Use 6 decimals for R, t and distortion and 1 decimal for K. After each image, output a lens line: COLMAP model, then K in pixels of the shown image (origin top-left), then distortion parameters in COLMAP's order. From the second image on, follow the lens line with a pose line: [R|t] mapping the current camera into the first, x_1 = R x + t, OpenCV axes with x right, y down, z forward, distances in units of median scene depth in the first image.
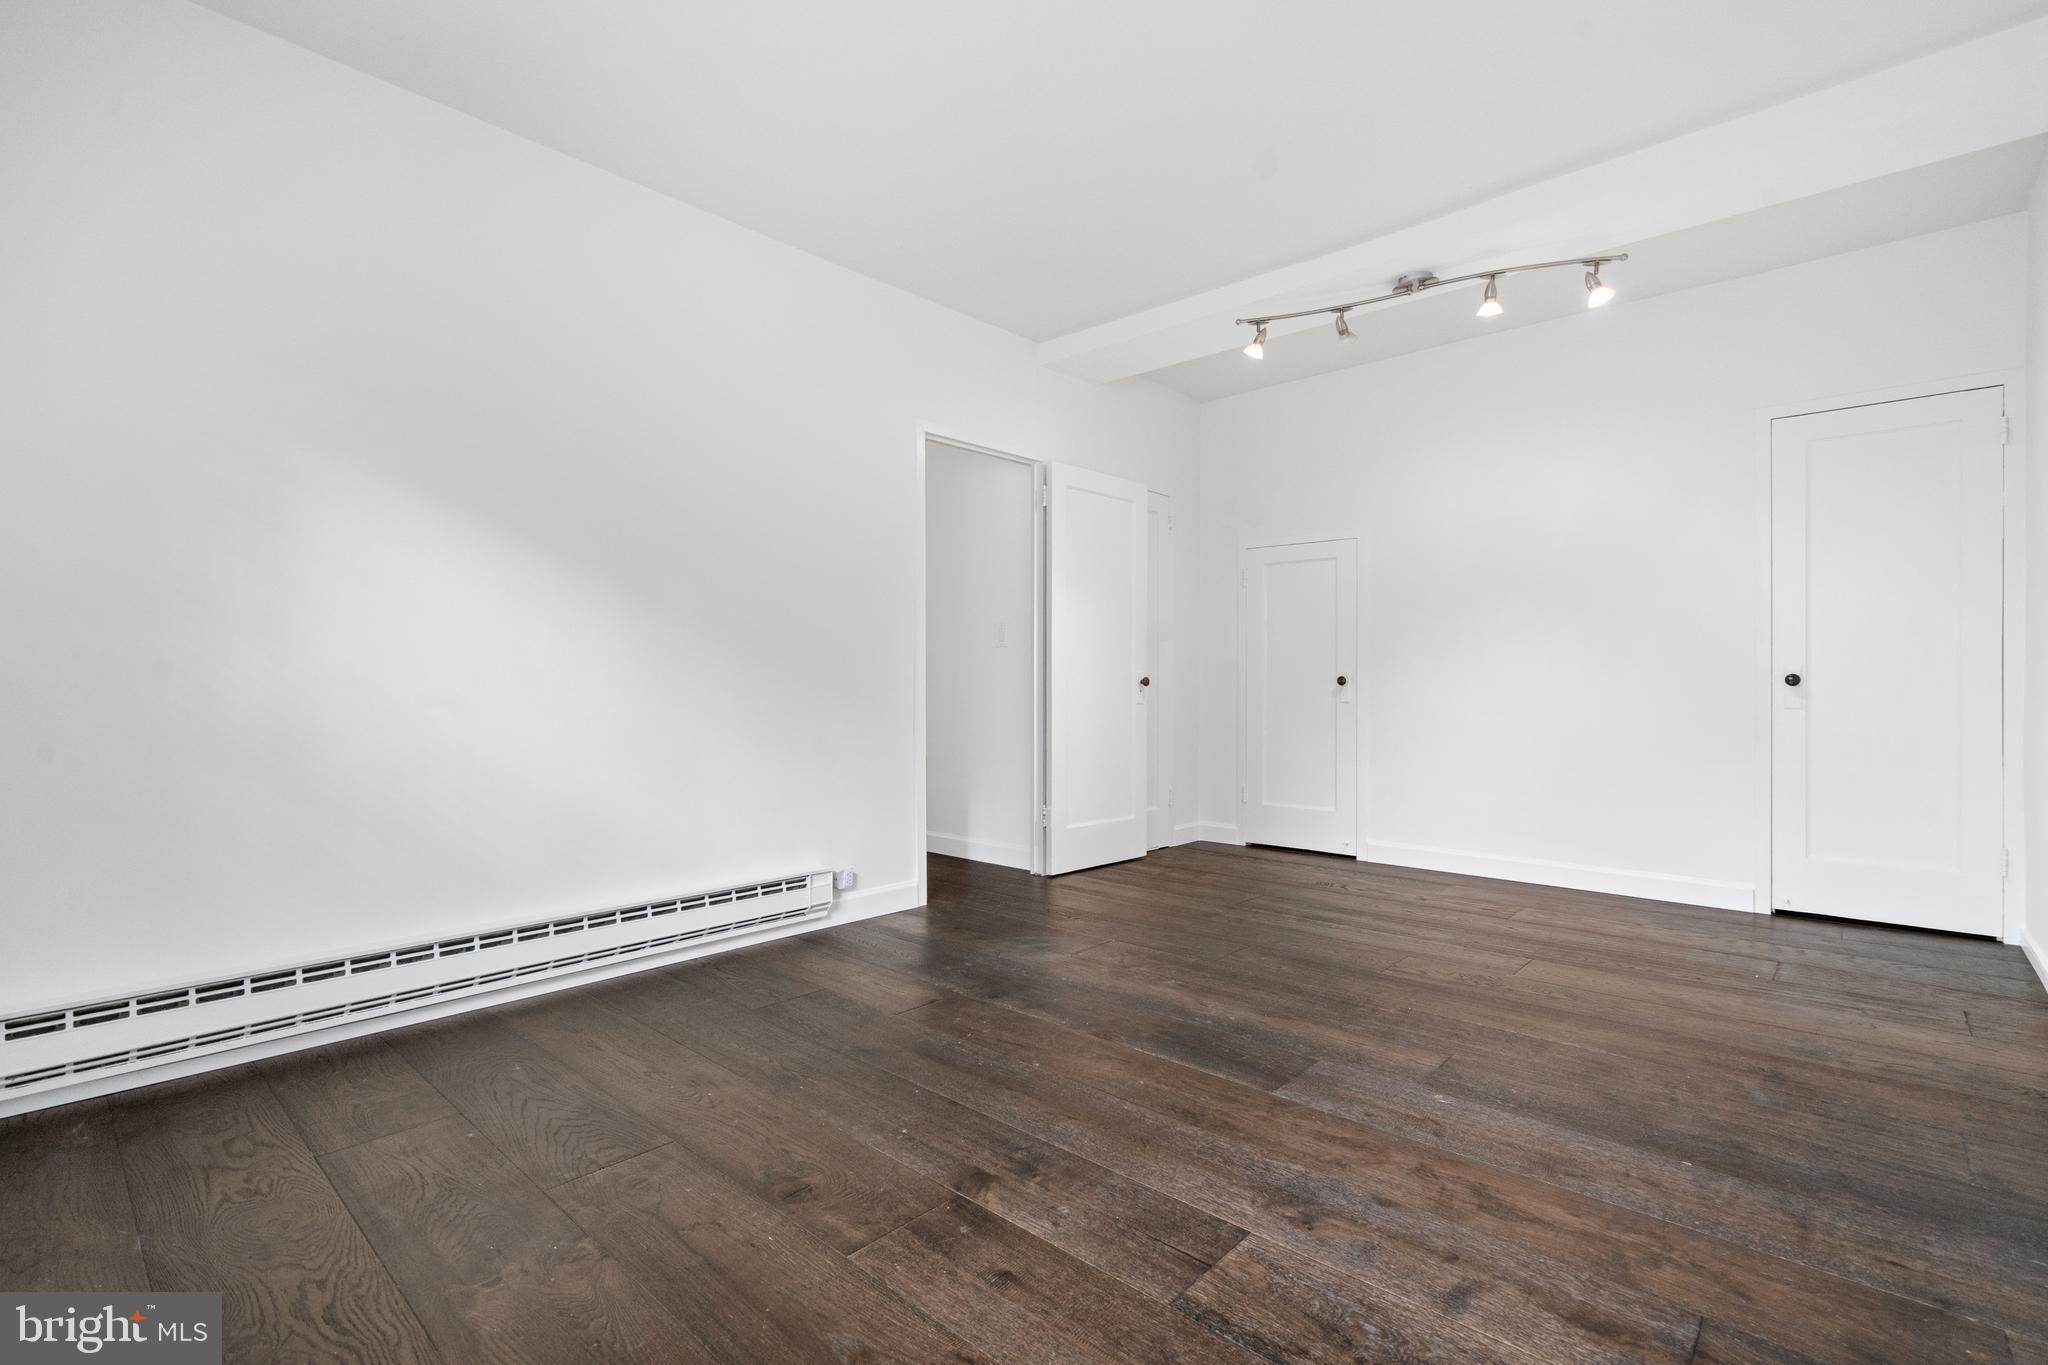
lens RADIAL K [[932.9, 0, 1015.5], [0, 932.9, 688.3], [0, 0, 1]] dist [-0.001183, 0.000562]
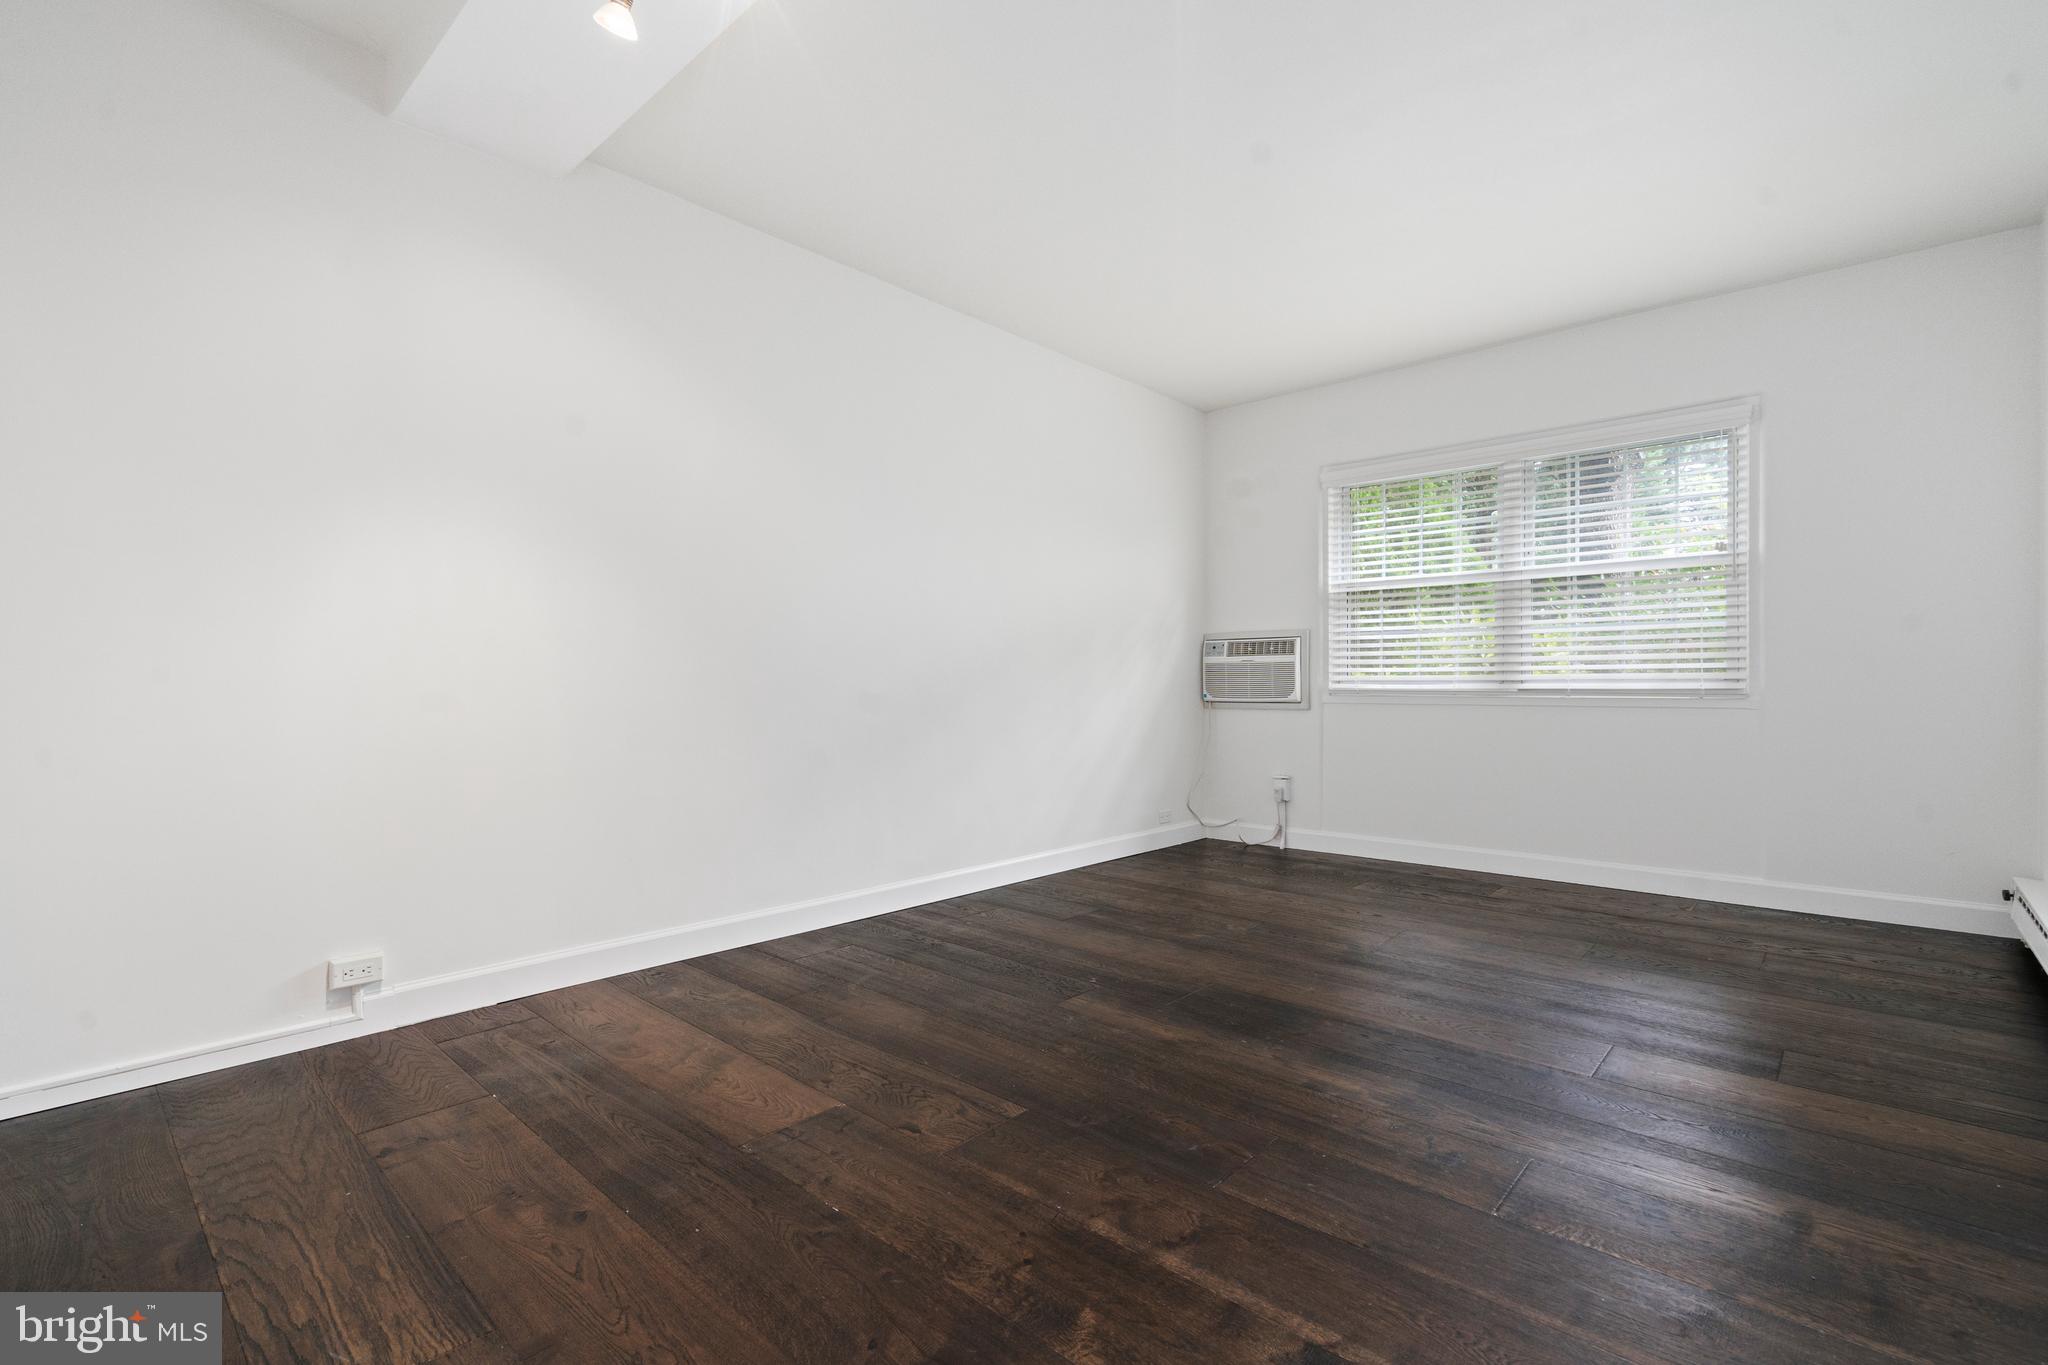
lens RADIAL K [[932.9, 0, 1015.5], [0, 932.9, 688.3], [0, 0, 1]] dist [-0.001183, 0.000562]
pose [[-0.999992, 0.001272, -0.003722, 0.450339], [0.001239, 0.999961, 0.008764, -0.006310], [0.003733, 0.008759, -0.999955, 1.876755]]
